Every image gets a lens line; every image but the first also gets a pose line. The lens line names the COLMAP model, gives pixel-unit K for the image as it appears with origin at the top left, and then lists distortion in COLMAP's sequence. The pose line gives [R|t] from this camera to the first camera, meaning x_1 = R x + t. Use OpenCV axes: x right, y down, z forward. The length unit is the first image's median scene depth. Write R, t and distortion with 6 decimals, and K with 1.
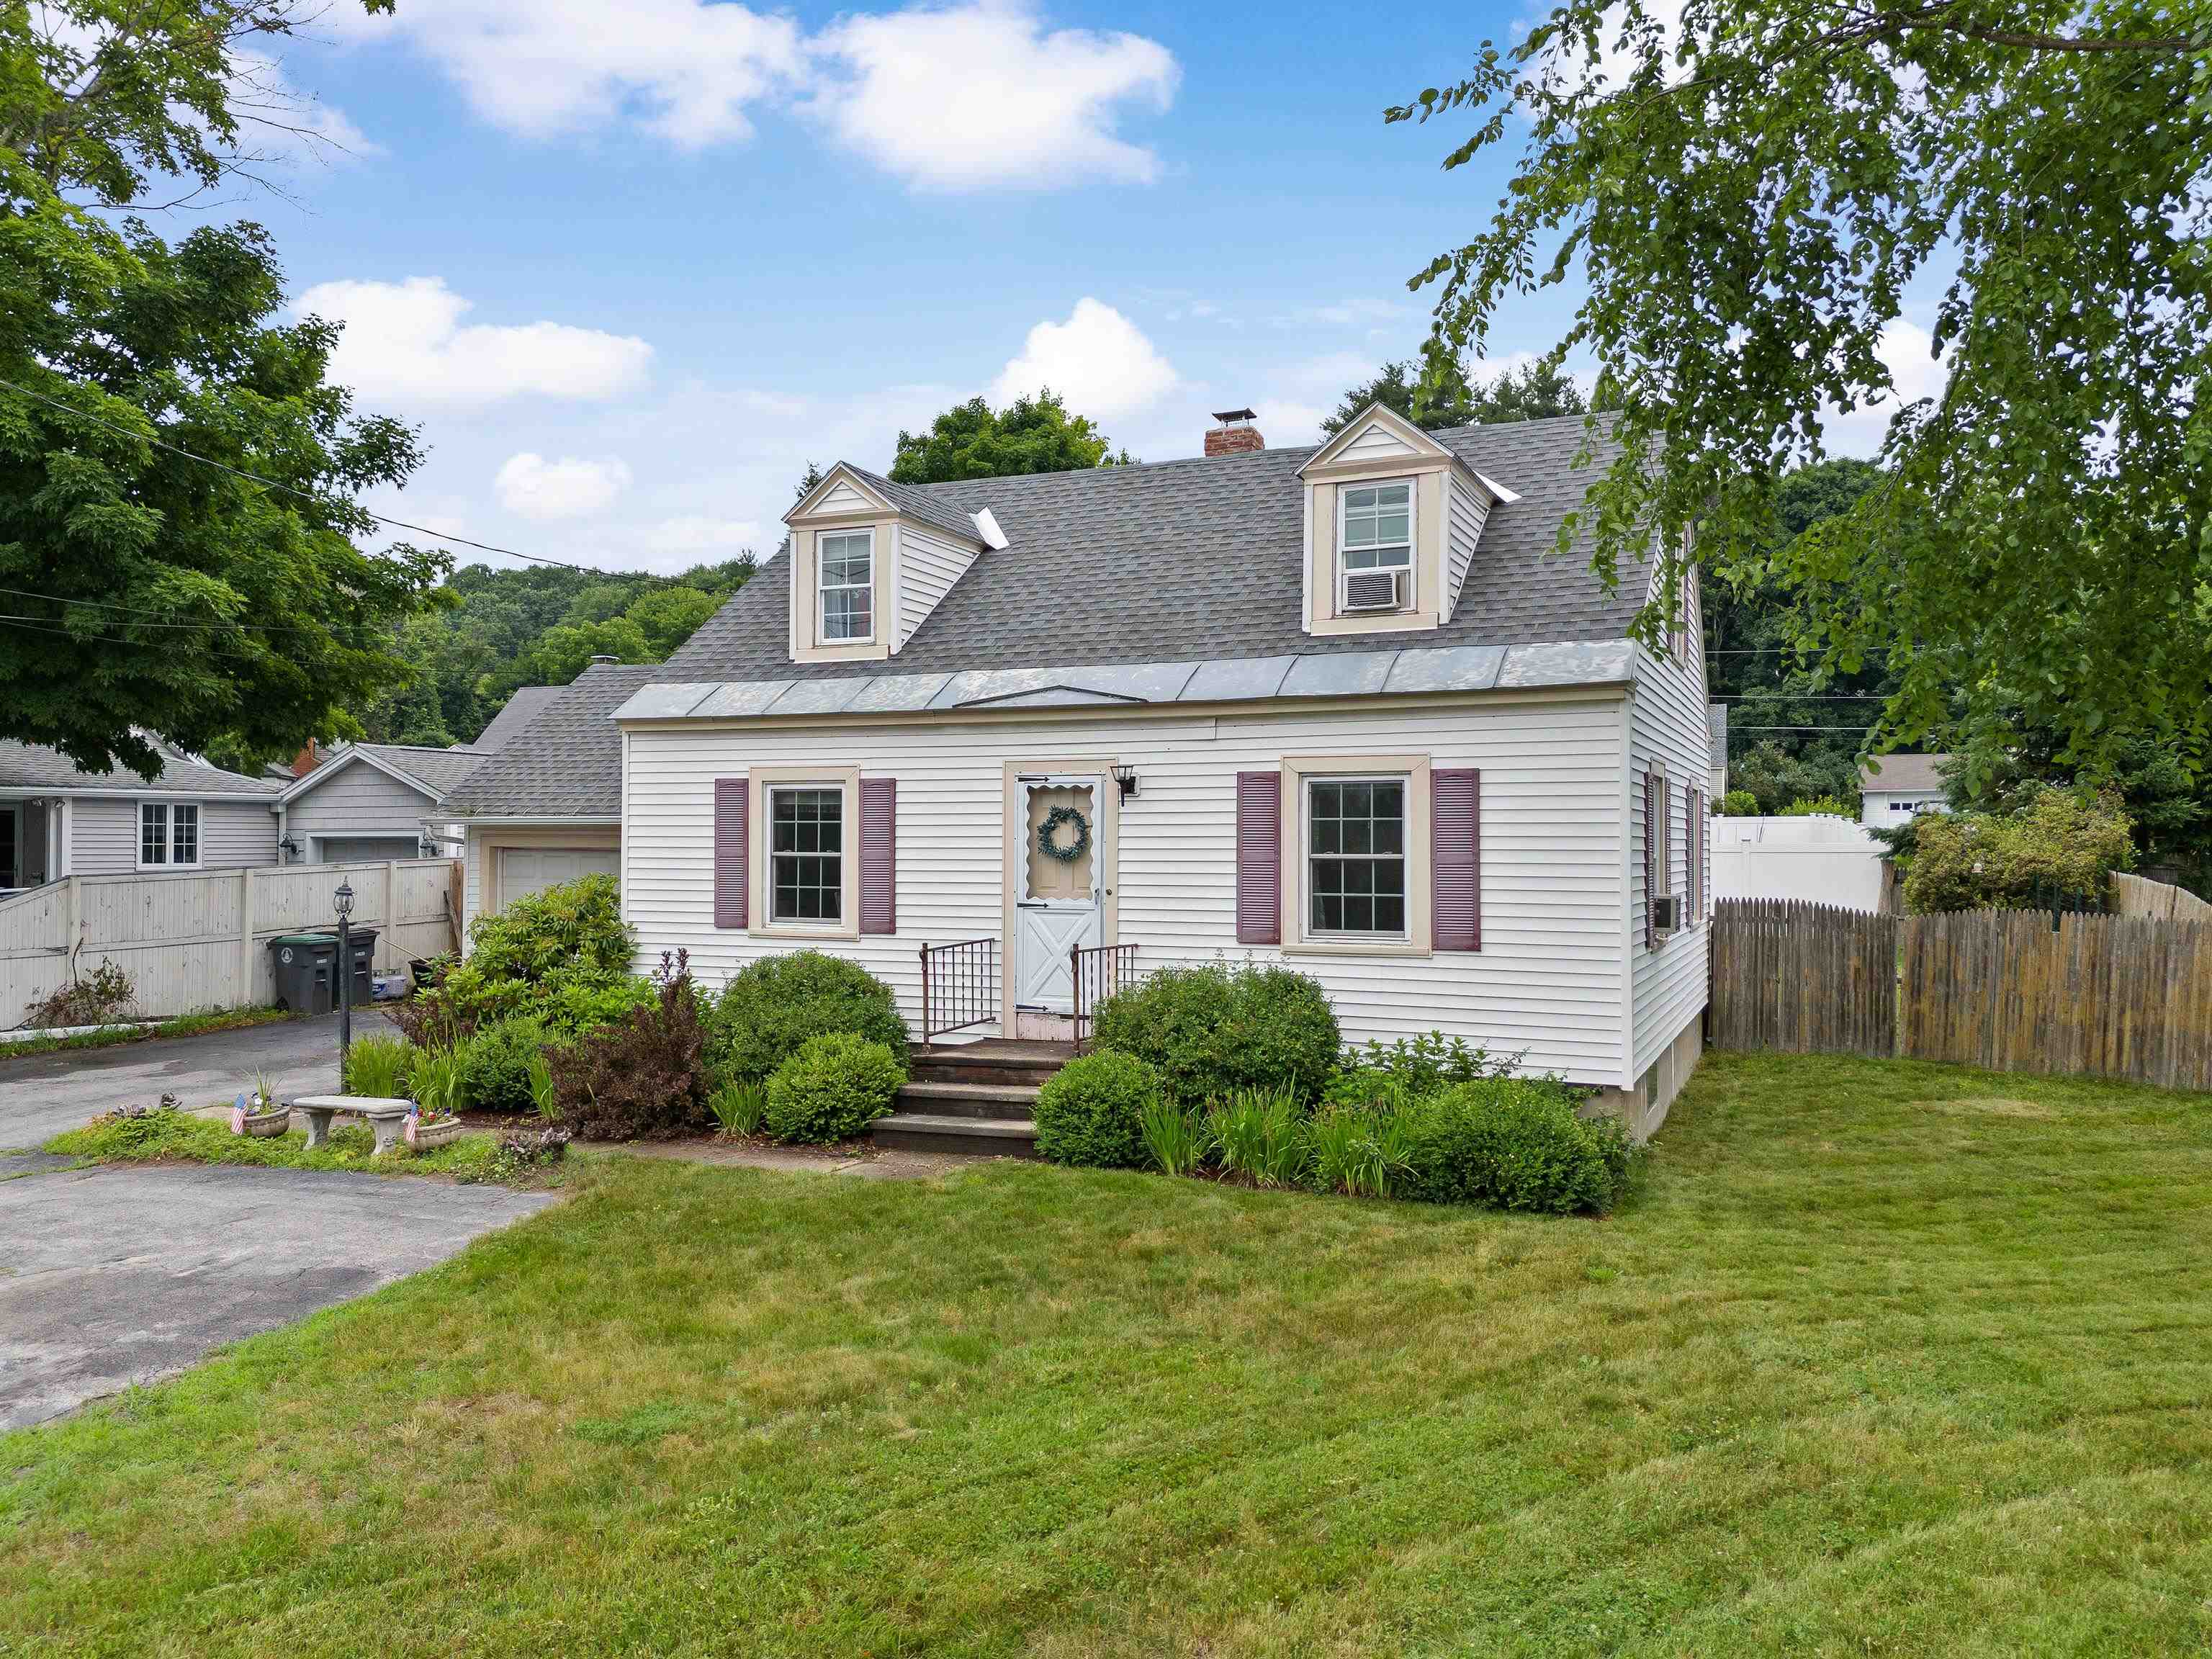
lens RADIAL K [[1667.1, 0, 1069.3], [0, 1667.1, 827.8], [0, 0, 1]] dist [0.008488, -0.008849]
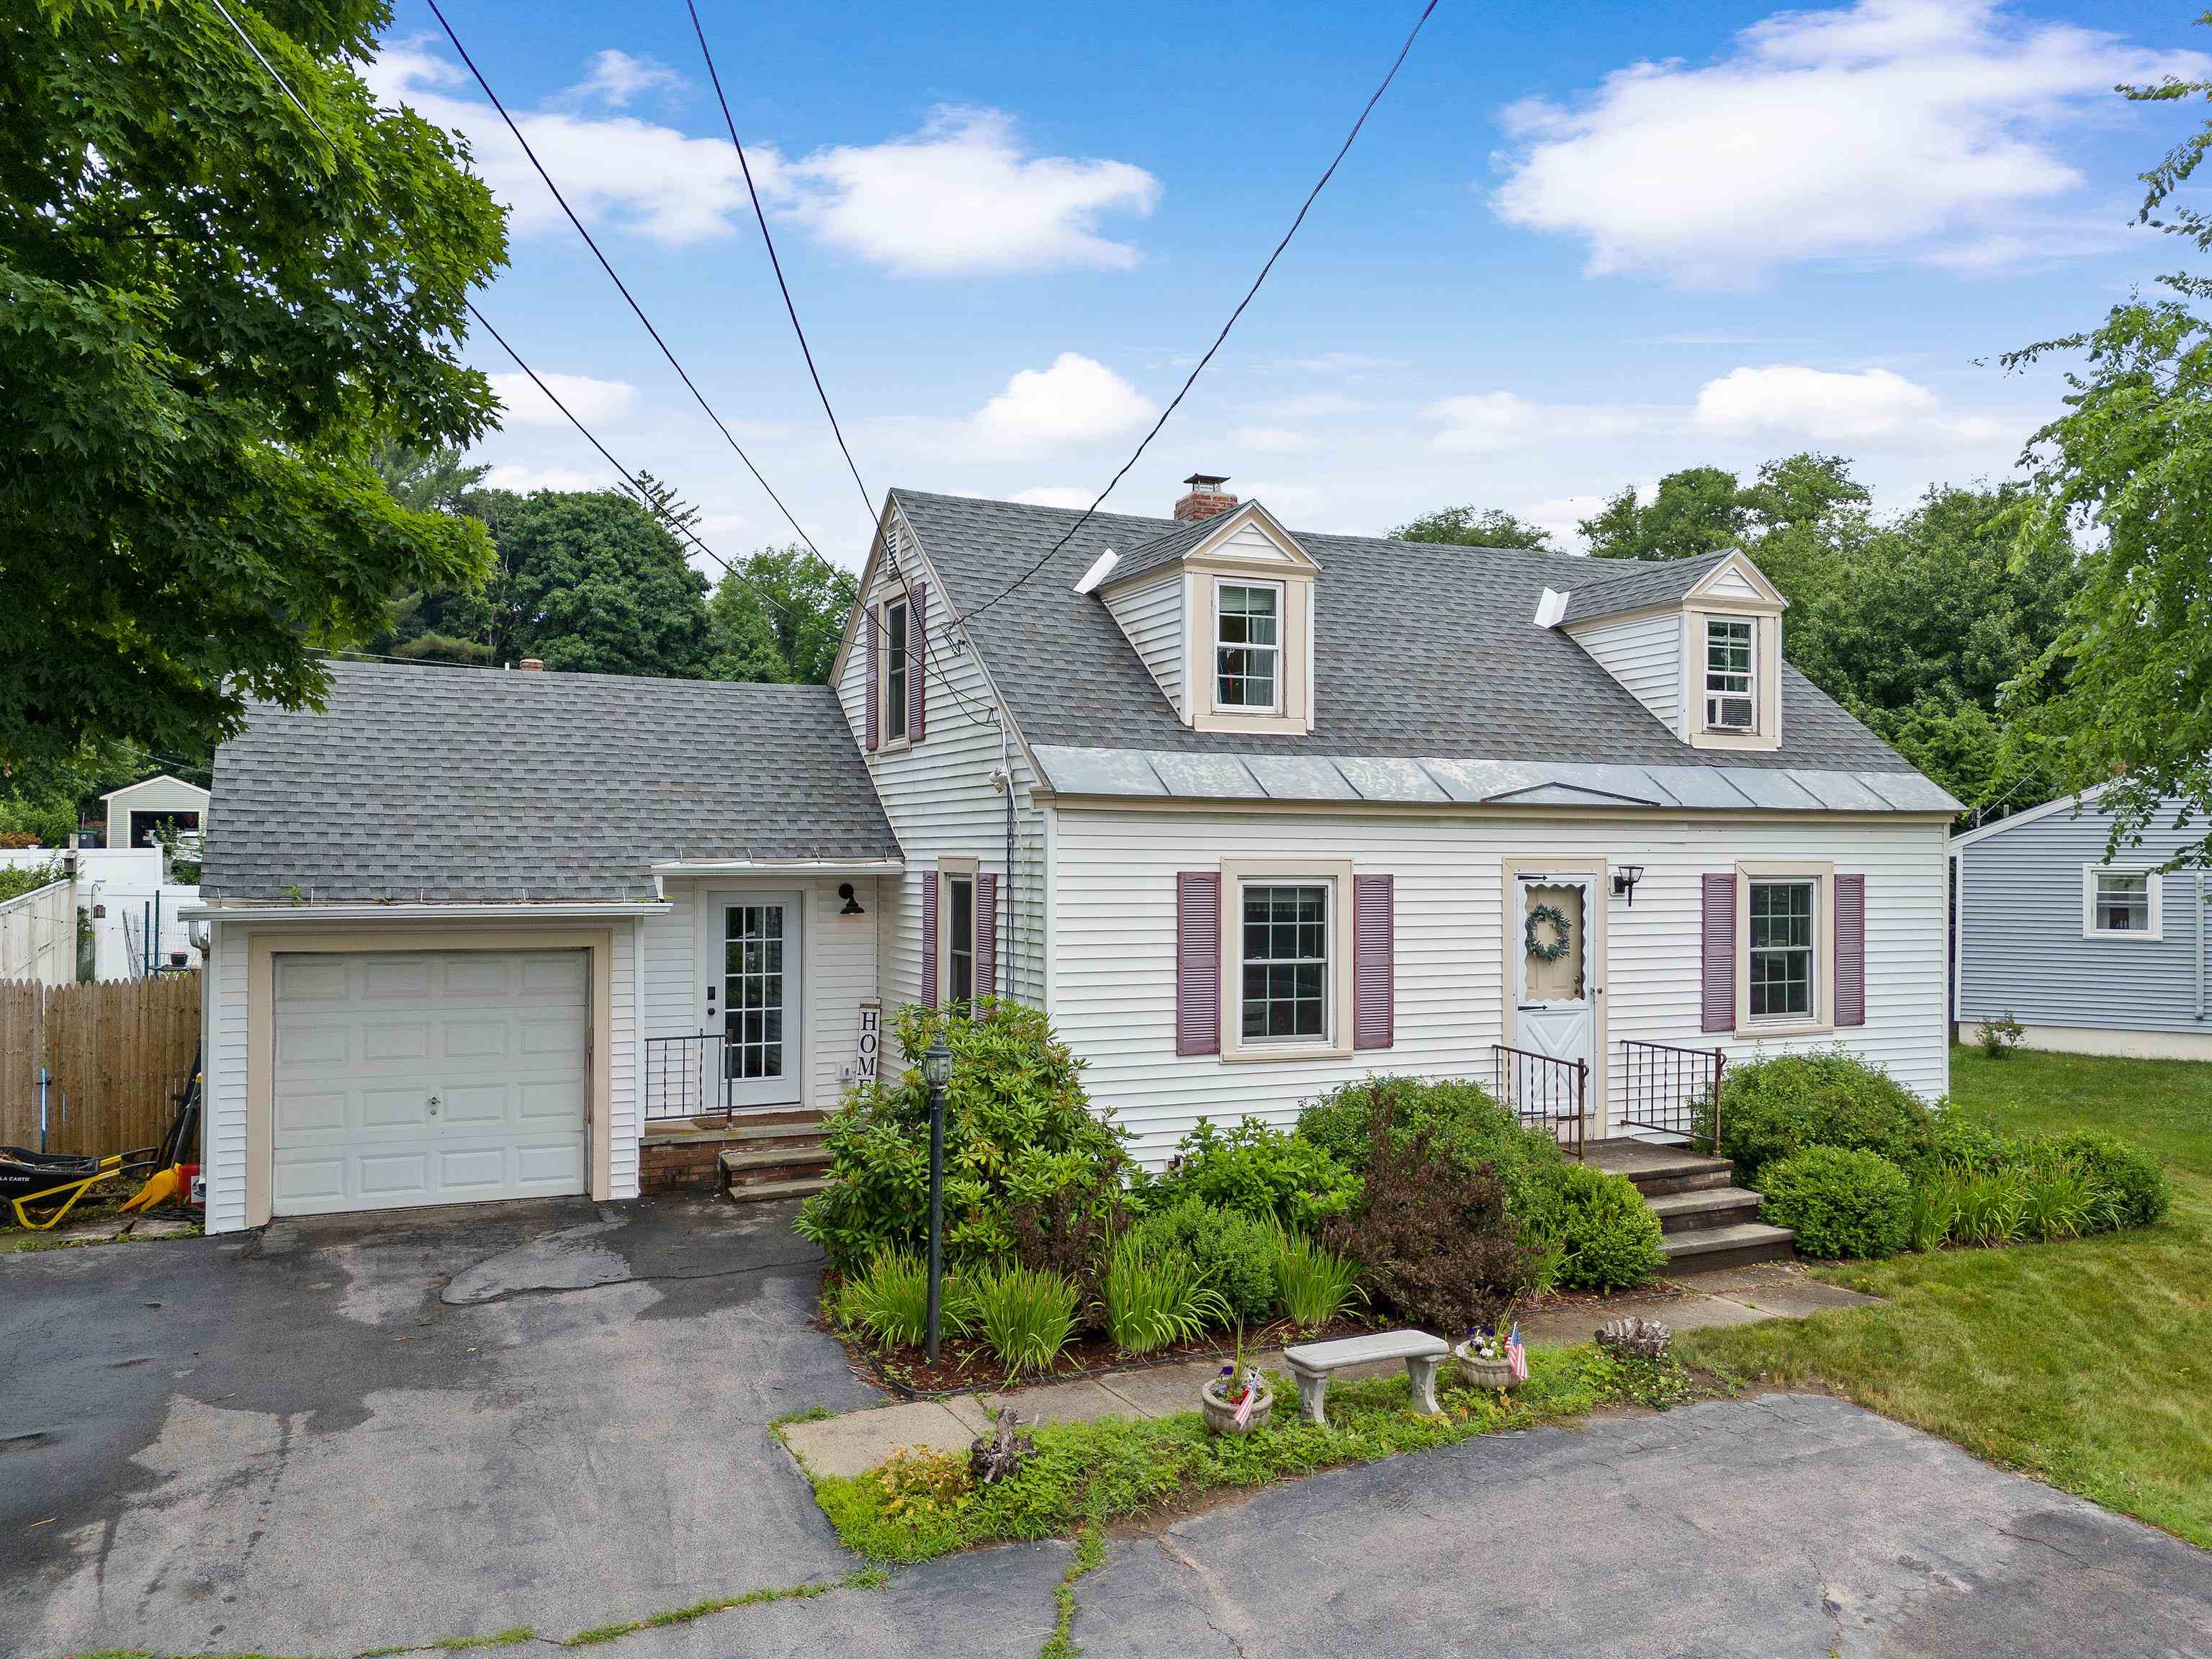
lens RADIAL K [[1696.7, 0, 1082.9], [0, 1696.7, 842.9], [0, 0, 1]] dist [0.068394, -0.055375]
pose [[0.654297, 0.005748, 0.756216, -0.945325], [-0.009300, 0.999957, 0.000447, -0.047366], [-0.756181, -0.007325, 0.654322, 0.543180]]
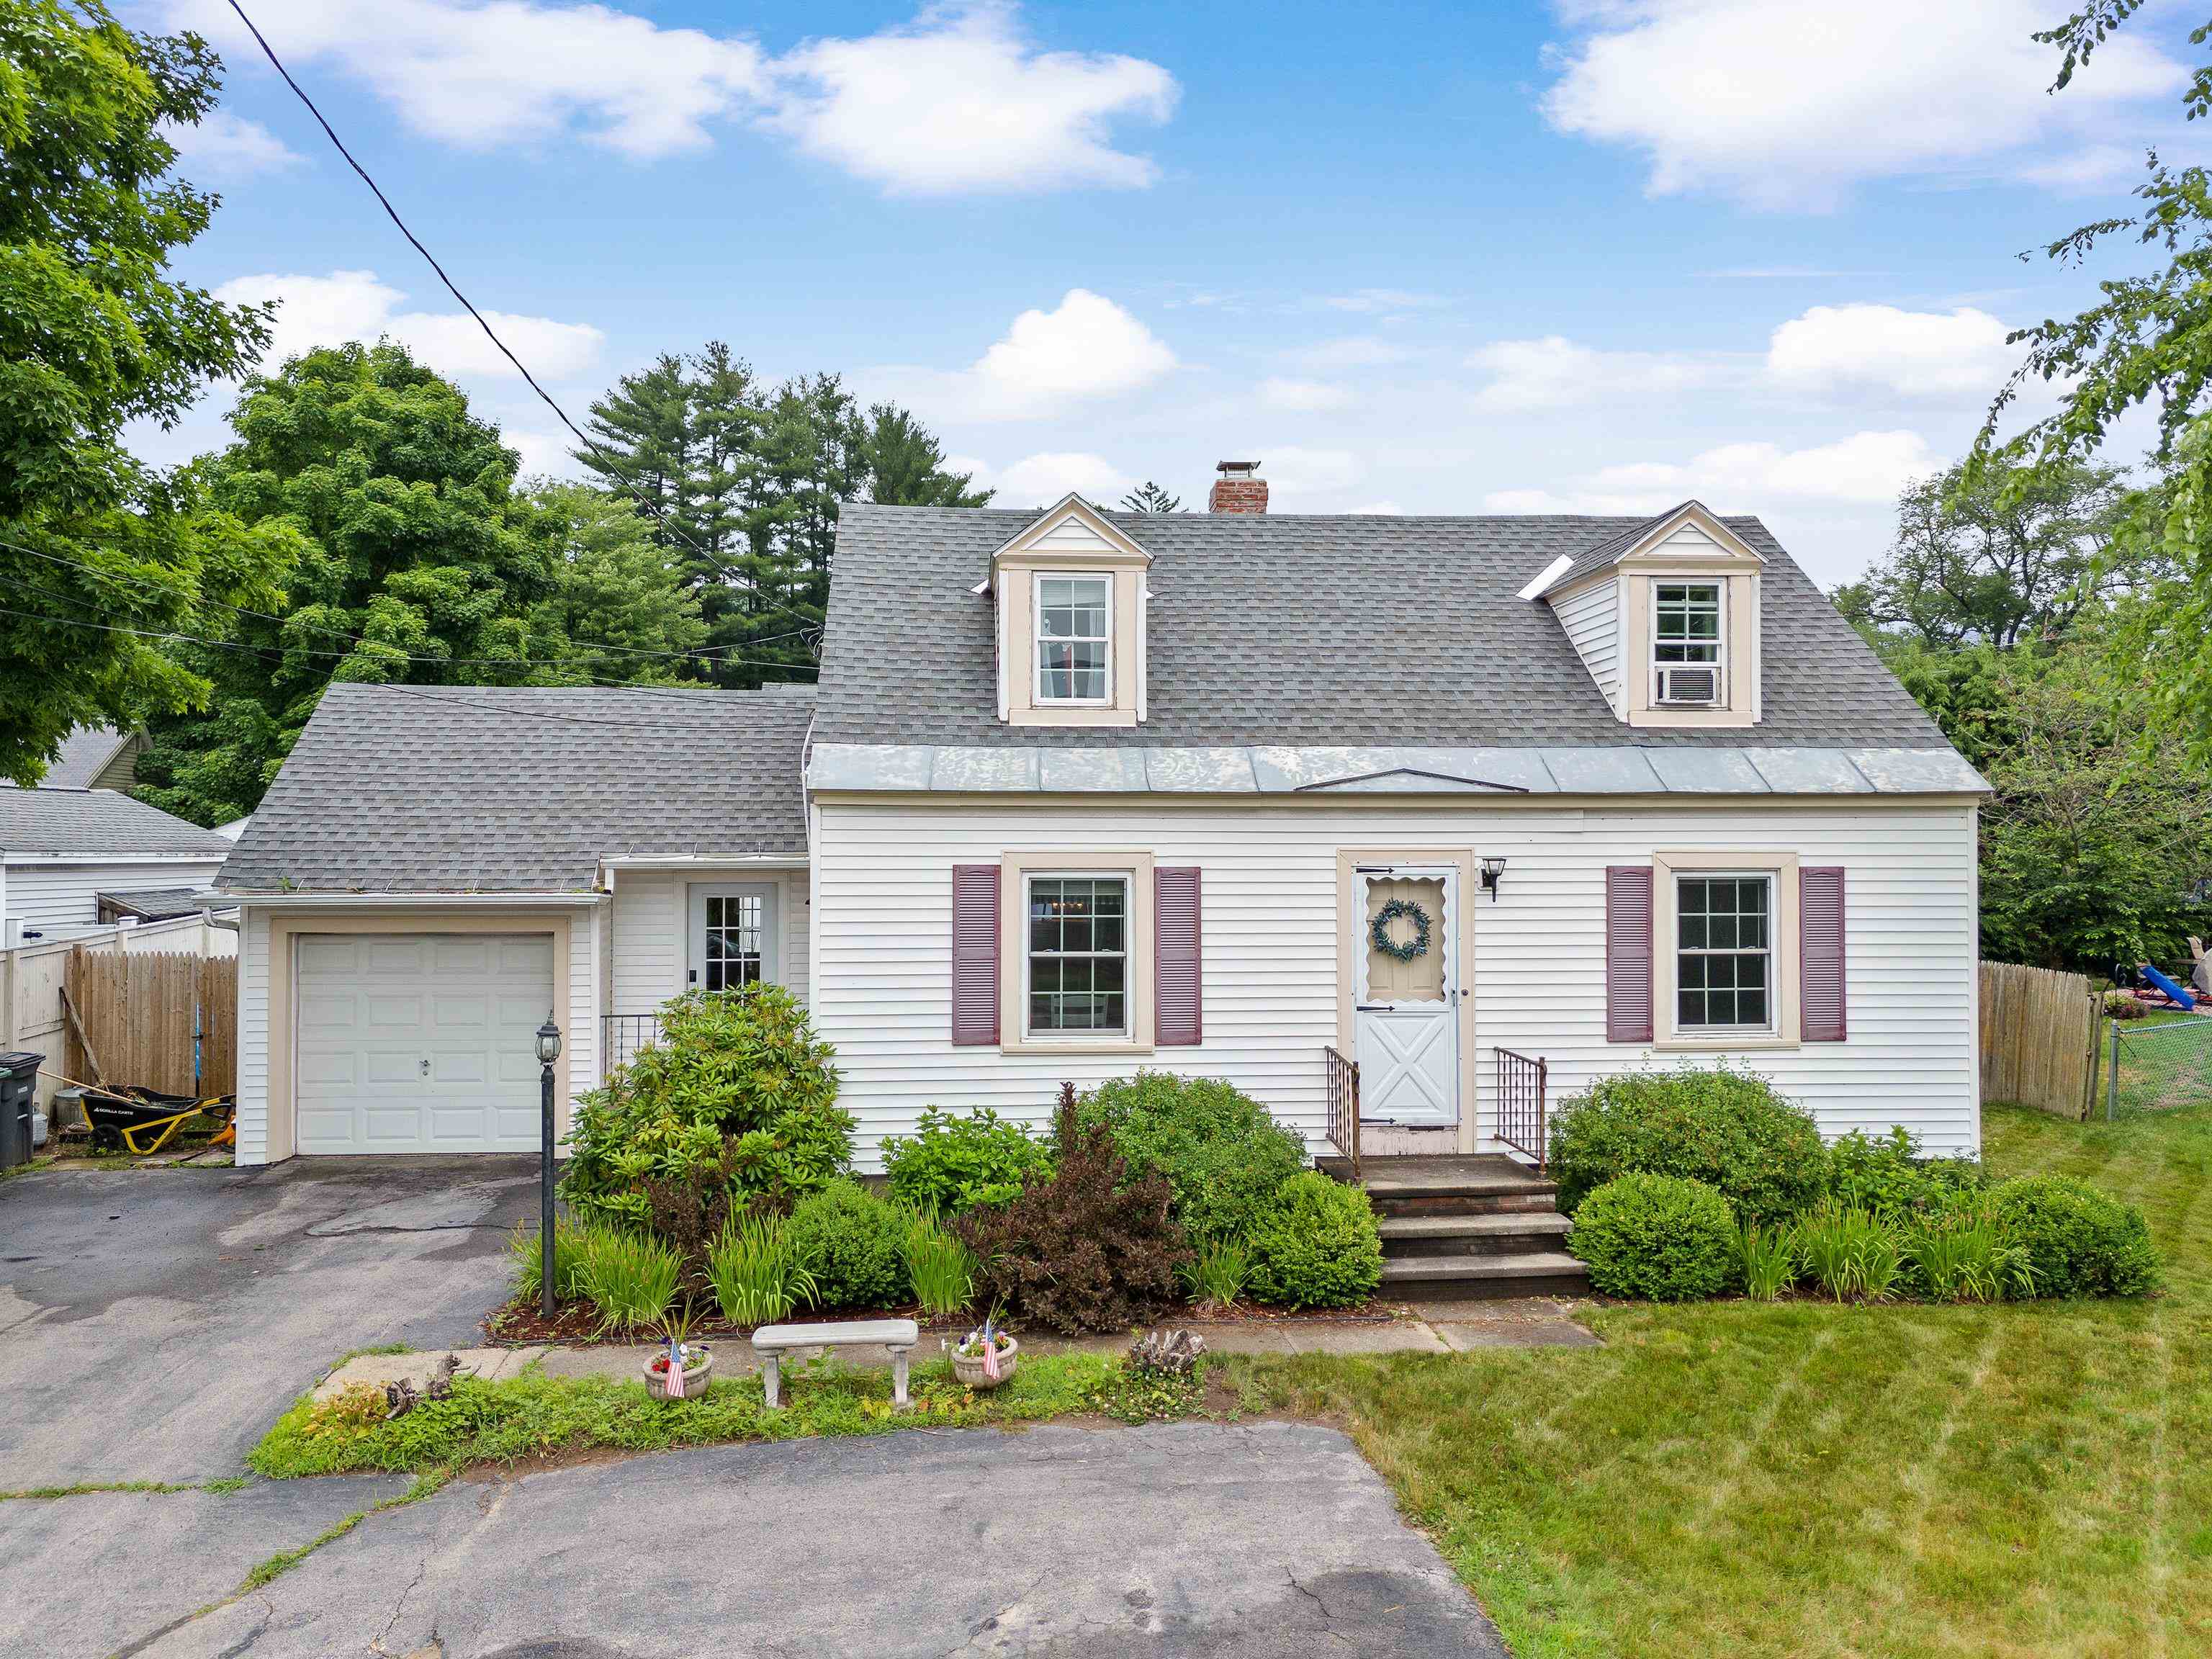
lens RADIAL K [[1696.7, 0, 1066.6], [0, 1696.7, 821.4], [0, 0, 1]] dist [0.068394, -0.055375]
pose [[0.873370, 0.004644, 0.487035, -0.625303], [-0.001854, 0.999979, -0.006211, -0.049947], [-0.487053, 0.004521, 0.873360, 0.261609]]
